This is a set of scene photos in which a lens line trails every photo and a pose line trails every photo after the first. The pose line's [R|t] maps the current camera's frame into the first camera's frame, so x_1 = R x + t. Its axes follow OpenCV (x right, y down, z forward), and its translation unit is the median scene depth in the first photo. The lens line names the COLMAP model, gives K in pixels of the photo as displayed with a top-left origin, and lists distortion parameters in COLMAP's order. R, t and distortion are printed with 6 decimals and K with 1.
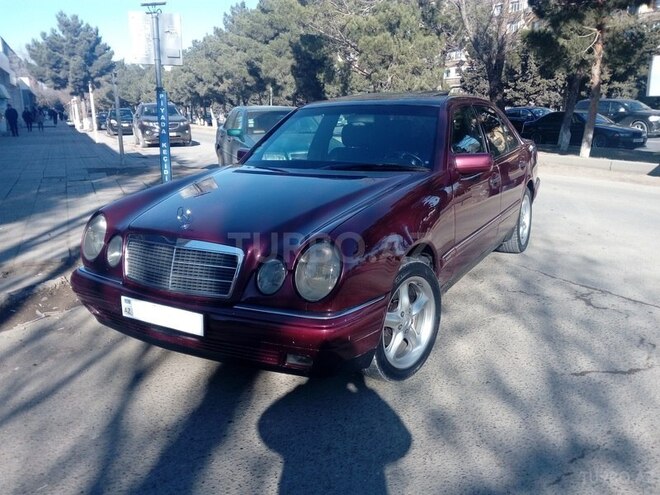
lens RADIAL K [[541.1, 0, 337.1], [0, 541.1, 246.9], [0, 0, 1]] dist [0.067806, -0.123747]
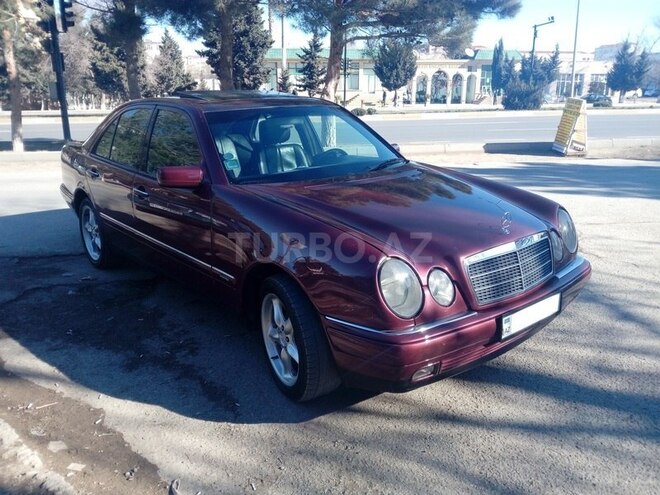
lens RADIAL K [[541.1, 0, 337.1], [0, 541.1, 246.9], [0, 0, 1]] dist [0.067806, -0.123747]
pose [[0.328453, -0.255808, 0.909220, -0.274380], [0.234142, 0.954631, 0.184001, -0.056498], [-0.915039, 0.152450, 0.373447, 0.185353]]
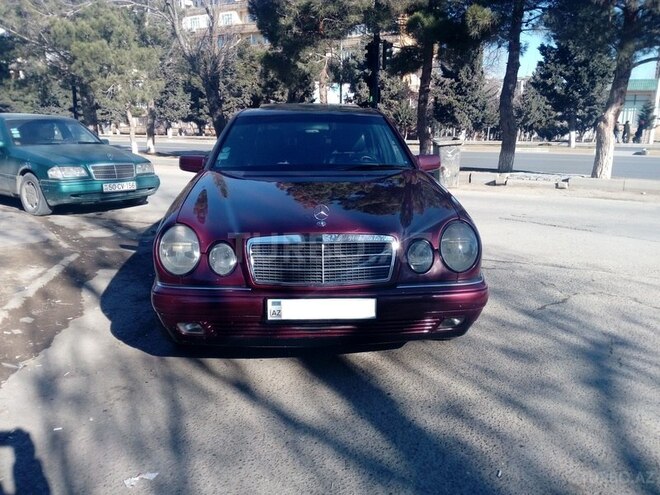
lens RADIAL K [[541.1, 0, 337.1], [0, 541.1, 246.9], [0, 0, 1]] dist [0.067806, -0.123747]
pose [[0.831216, -0.107970, 0.545364, -0.169435], [0.122525, 0.992418, 0.009729, 0.000238], [-0.542279, 0.058734, 0.838143, 0.021828]]
